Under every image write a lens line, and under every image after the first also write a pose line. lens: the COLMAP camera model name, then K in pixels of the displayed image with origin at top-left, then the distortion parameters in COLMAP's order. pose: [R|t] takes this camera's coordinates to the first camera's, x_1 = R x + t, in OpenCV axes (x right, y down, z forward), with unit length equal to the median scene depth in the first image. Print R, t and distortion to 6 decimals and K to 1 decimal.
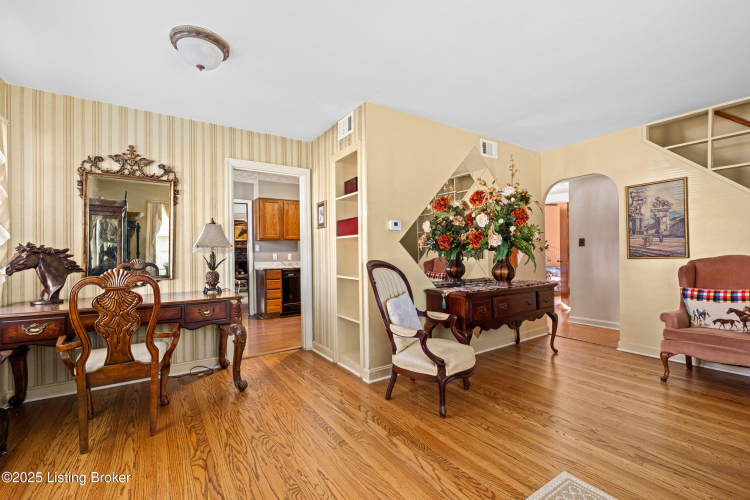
lens RADIAL K [[332.6, 0, 375.0], [0, 332.6, 250.0], [0, 0, 1]] dist [0.014700, 0.000012]
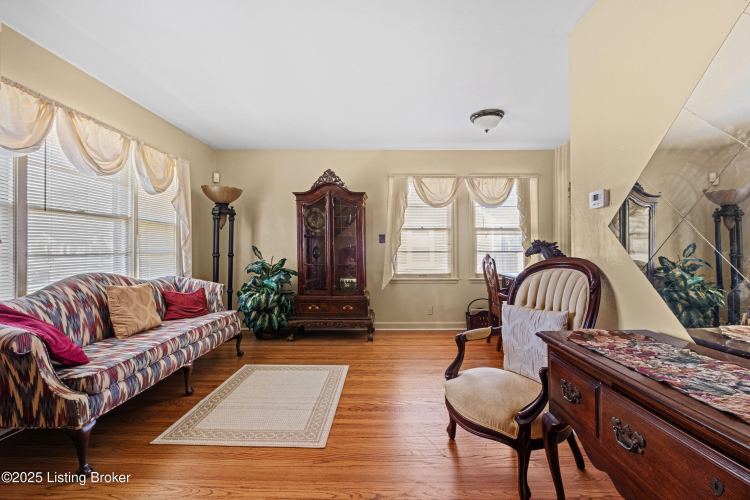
lens RADIAL K [[331.0, 0, 375.0], [0, 331.0, 250.0], [0, 0, 1]] dist [-0.008922, 0.000433]
pose [[-0.580400, 0.018195, -0.814128, 0.951879], [0.022038, 0.999735, 0.006632, 0.004174], [0.814033, -0.014092, -0.580647, 1.258185]]
